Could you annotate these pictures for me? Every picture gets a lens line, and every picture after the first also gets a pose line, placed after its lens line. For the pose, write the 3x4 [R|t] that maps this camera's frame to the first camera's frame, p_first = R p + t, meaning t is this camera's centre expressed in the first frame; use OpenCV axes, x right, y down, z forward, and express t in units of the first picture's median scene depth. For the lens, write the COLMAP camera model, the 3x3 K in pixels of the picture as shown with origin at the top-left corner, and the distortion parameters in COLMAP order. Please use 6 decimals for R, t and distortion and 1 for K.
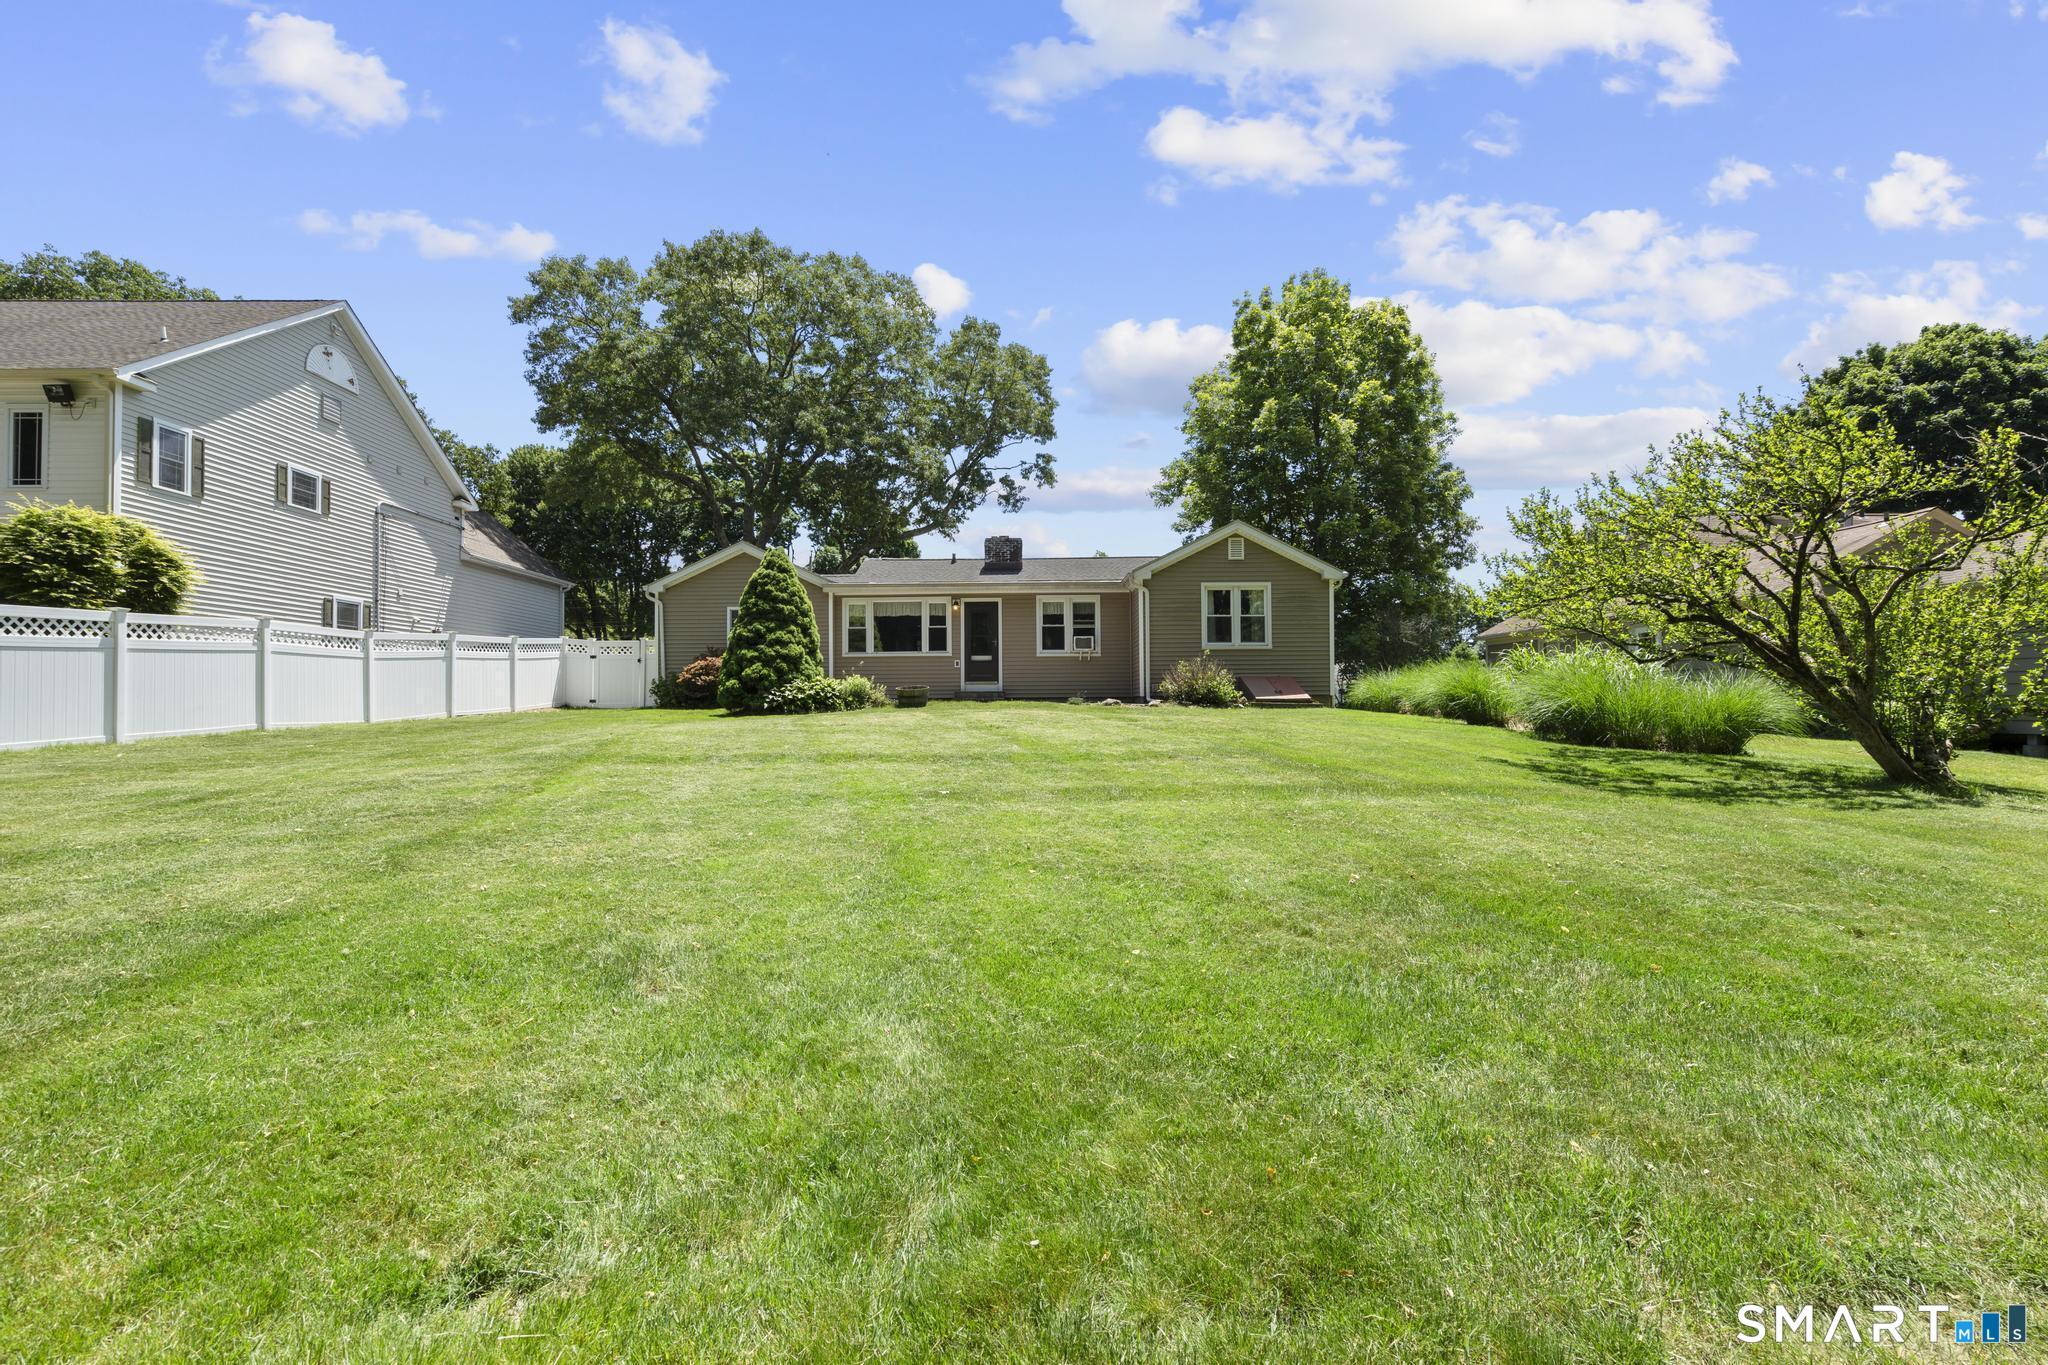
lens RADIAL K [[940.6, 0, 1040.7], [0, 940.6, 682.1], [0, 0, 1]] dist [-0.007786, 0.004377]
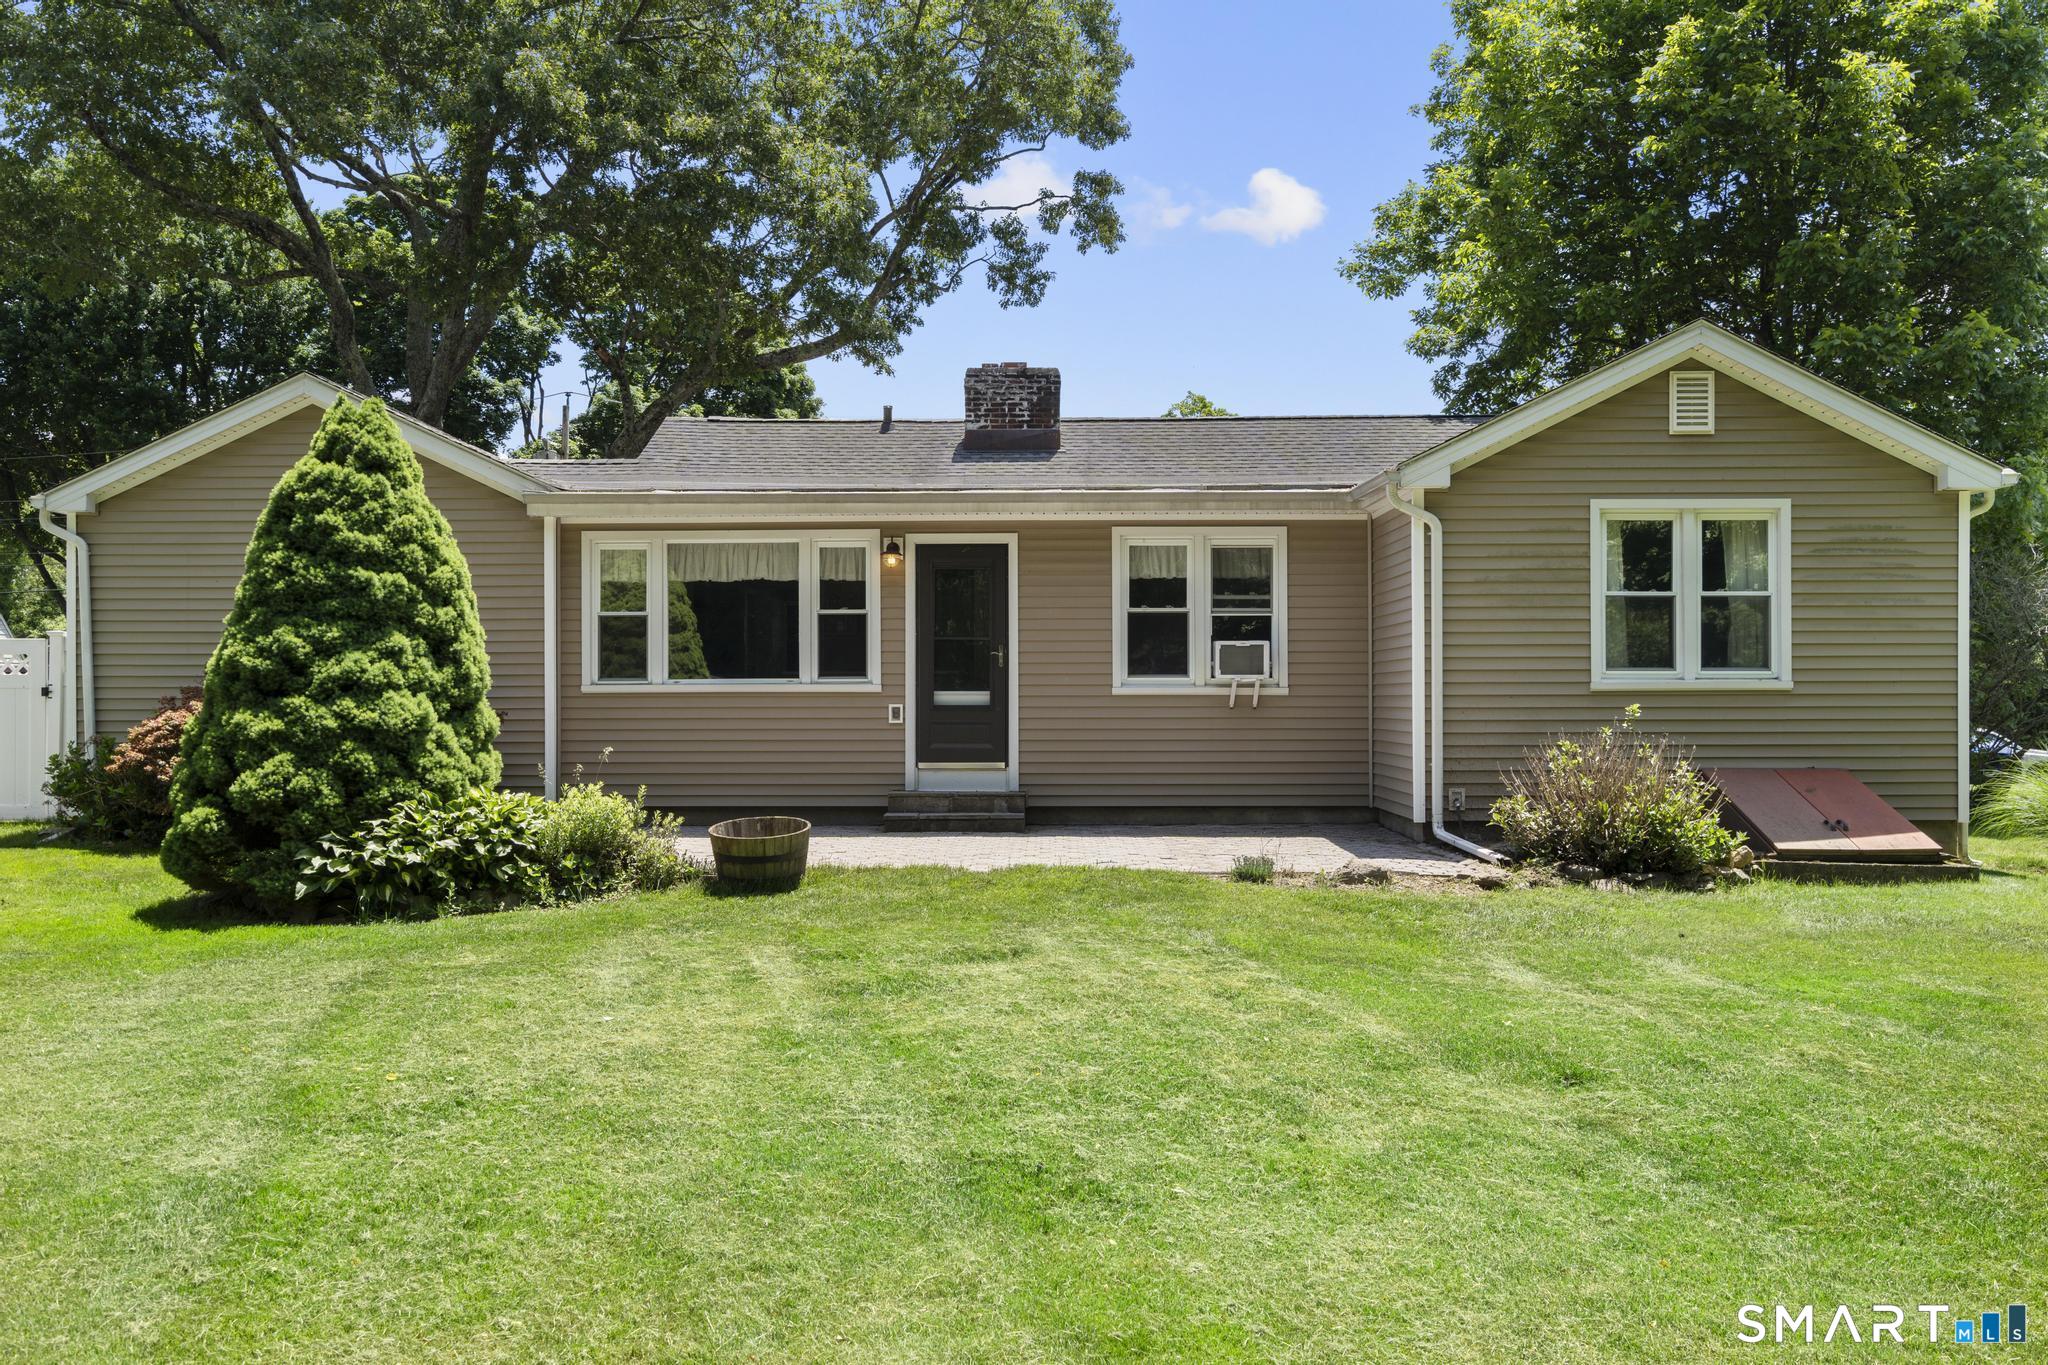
lens RADIAL K [[1810.7, 0, 1011.0], [0, 1810.7, 692.4], [0, 0, 1]] dist [0.011230, 0.040358]
pose [[0.999698, 0.009095, -0.022827, -0.027412], [-0.008504, 0.999629, 0.025863, -0.045702], [0.023054, -0.025661, 0.999405, 0.292049]]
